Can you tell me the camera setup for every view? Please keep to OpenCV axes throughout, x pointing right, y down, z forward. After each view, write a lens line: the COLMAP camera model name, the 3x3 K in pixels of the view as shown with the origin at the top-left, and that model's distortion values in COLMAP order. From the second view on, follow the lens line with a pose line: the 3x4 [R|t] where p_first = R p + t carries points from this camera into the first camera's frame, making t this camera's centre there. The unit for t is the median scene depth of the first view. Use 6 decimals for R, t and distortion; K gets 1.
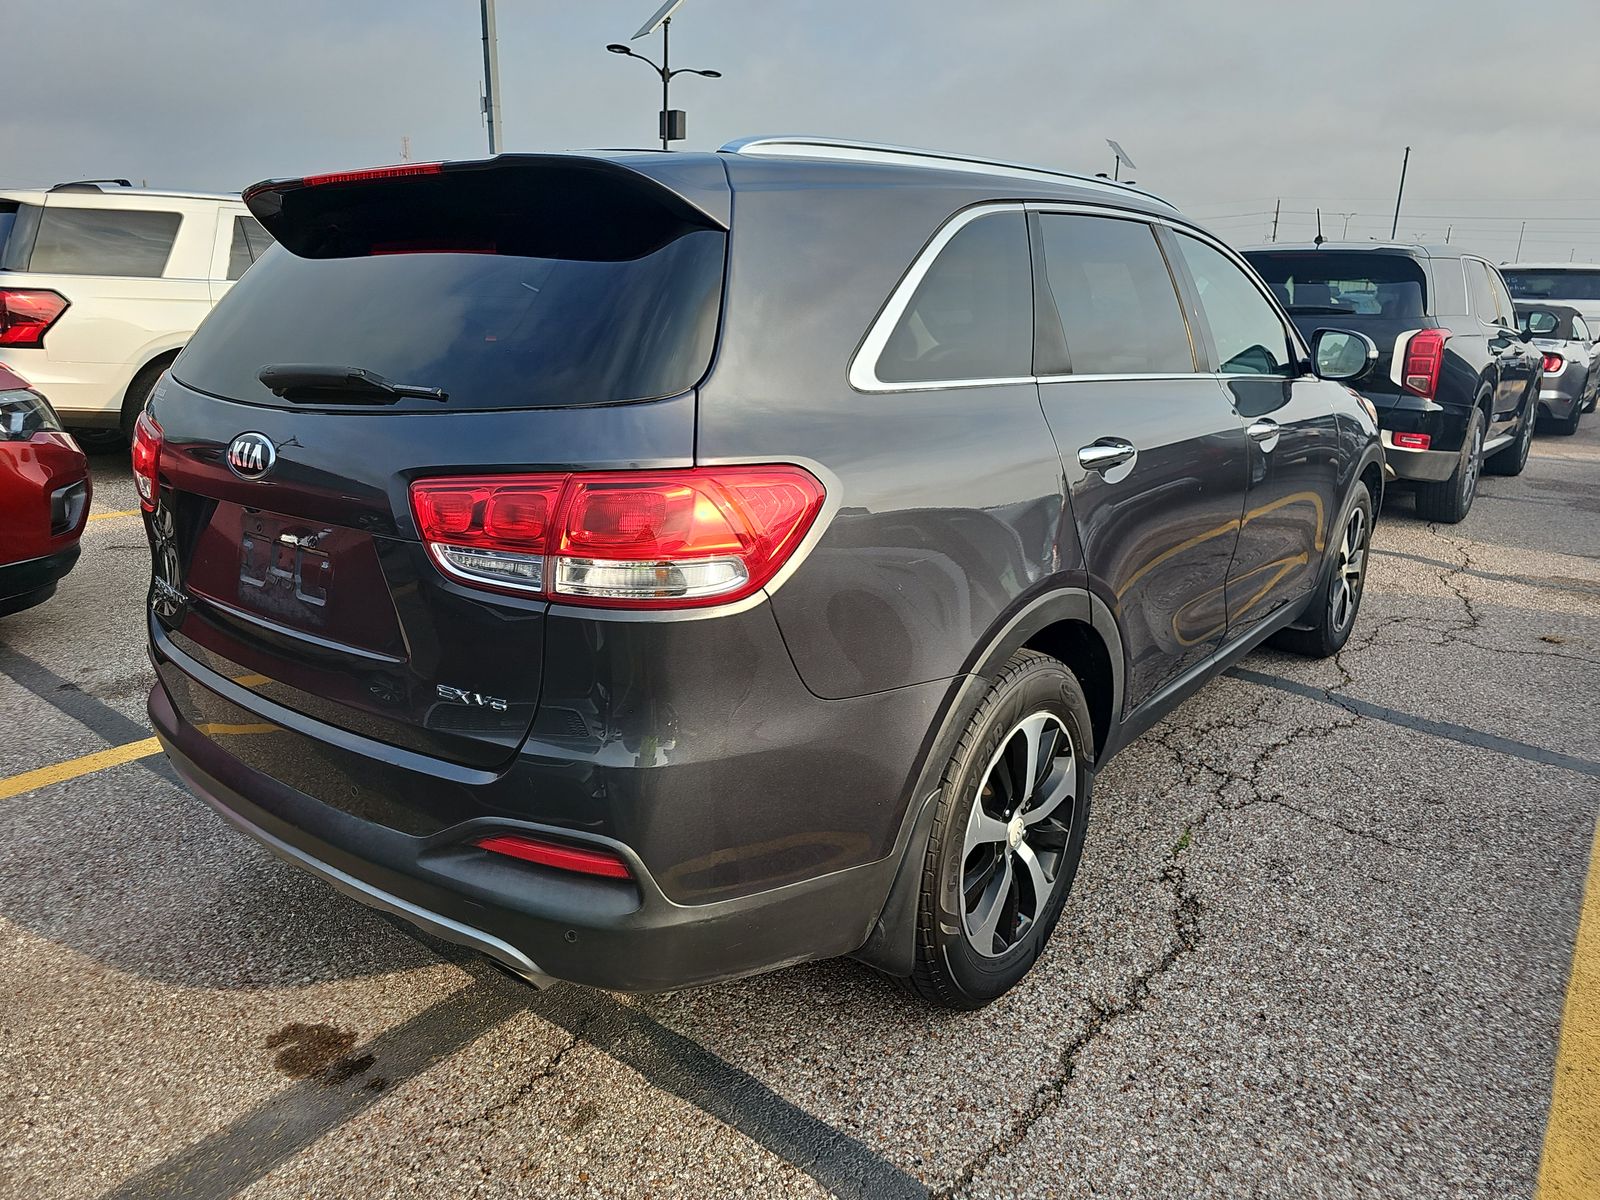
lens RADIAL K [[1123.7, 0, 800.0], [0, 1123.7, 600.0], [0, 0, 1]] dist [0.041014, -0.048503]
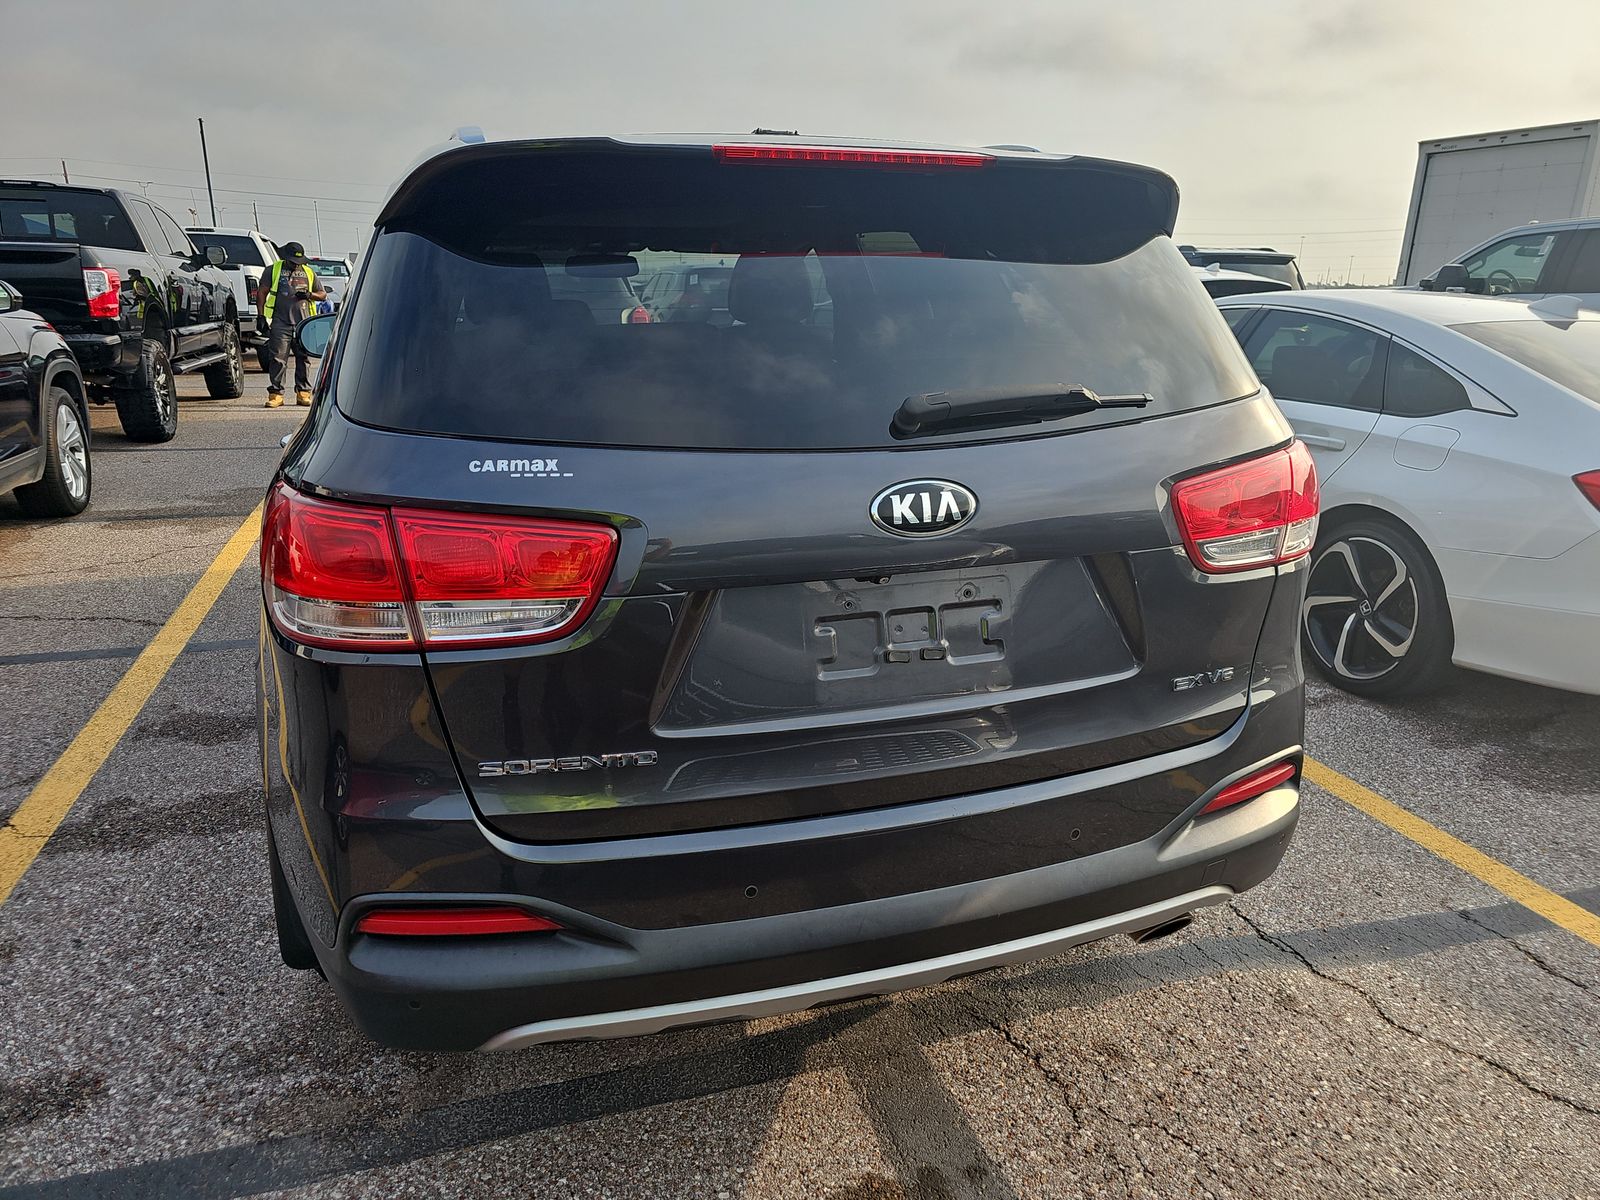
lens RADIAL K [[1100.9, 0, 806.3], [0, 1100.9, 603.5], [0, 0, 1]] dist [0.045501, -0.043781]
pose [[0.549676, -0.260368, 0.793767, -0.959563], [0.229652, 0.960676, 0.156084, -0.176683], [-0.803191, 0.096495, 0.587854, 0.485710]]
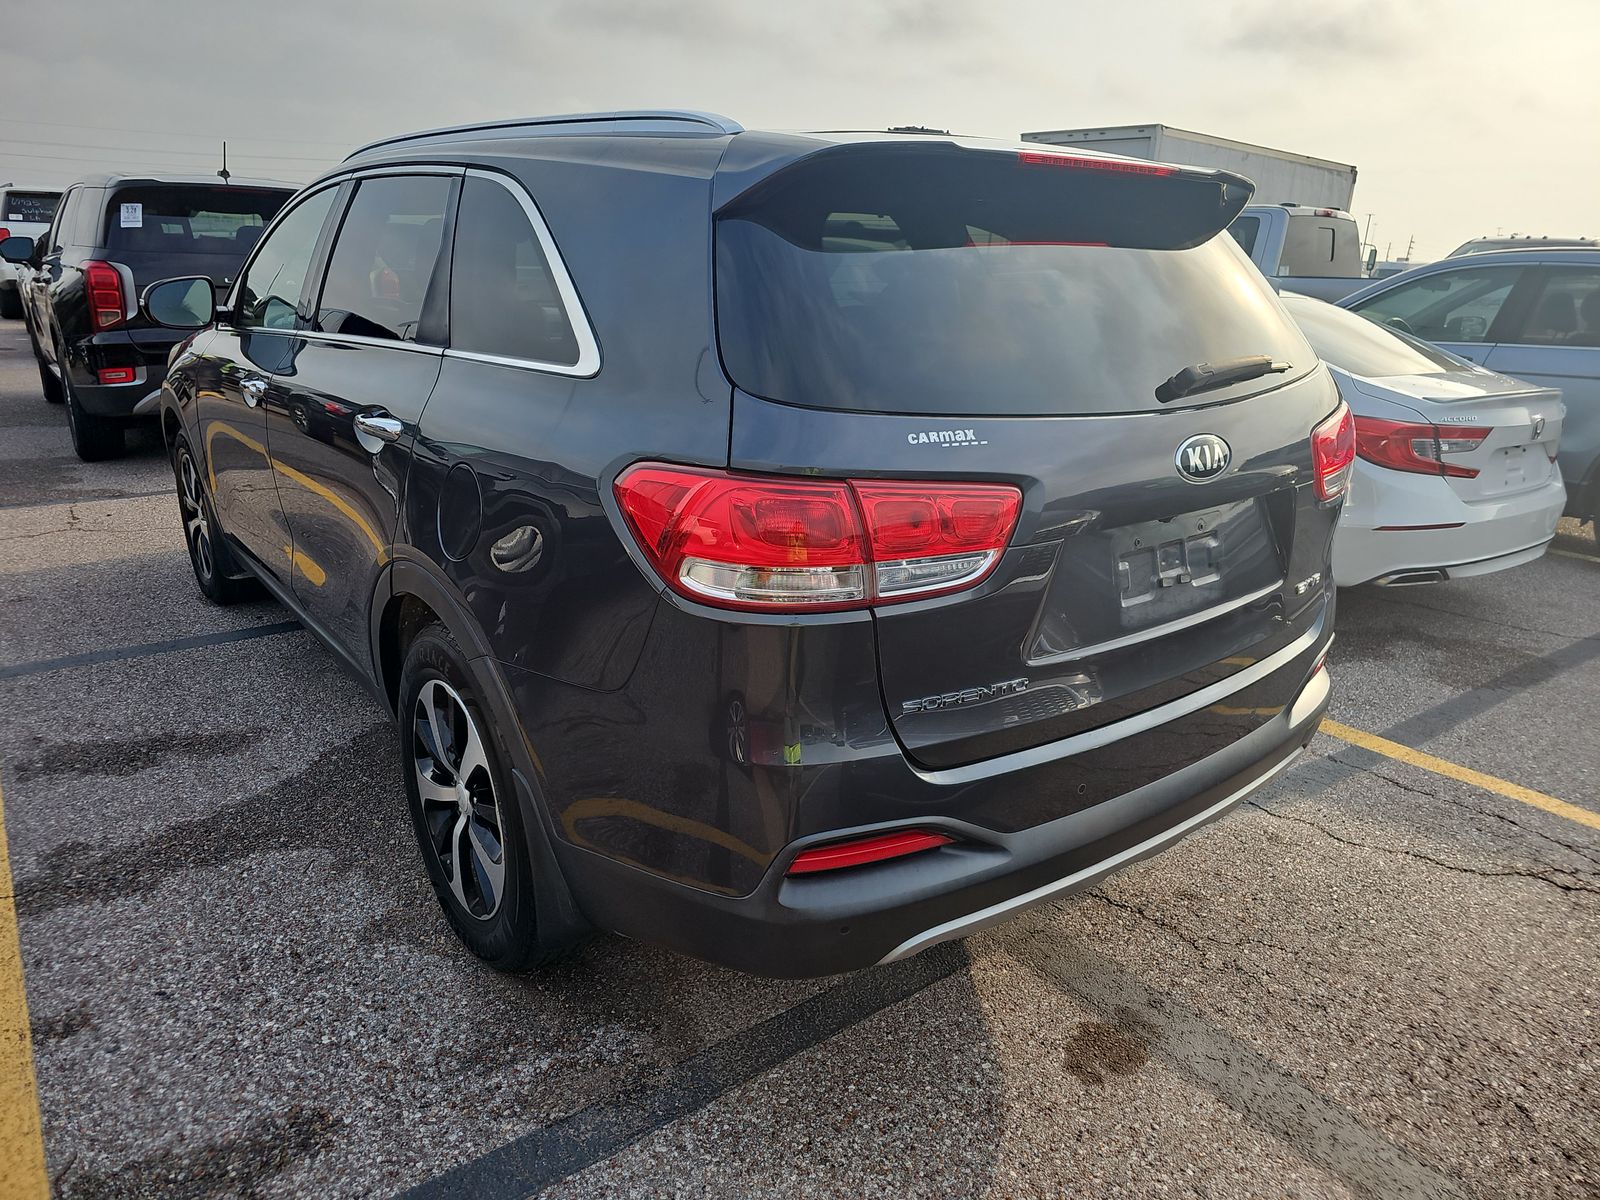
lens RADIAL K [[1091.2, 0, 800.0], [0, 1091.2, 600.0], [0, 0, 1]] dist [0.061330, -0.084256]
pose [[0.228352, -0.318282, 0.920082, -1.226812], [0.238354, 0.934569, 0.264137, -0.298468], [-0.943950, 0.158990, 0.289275, 0.870929]]
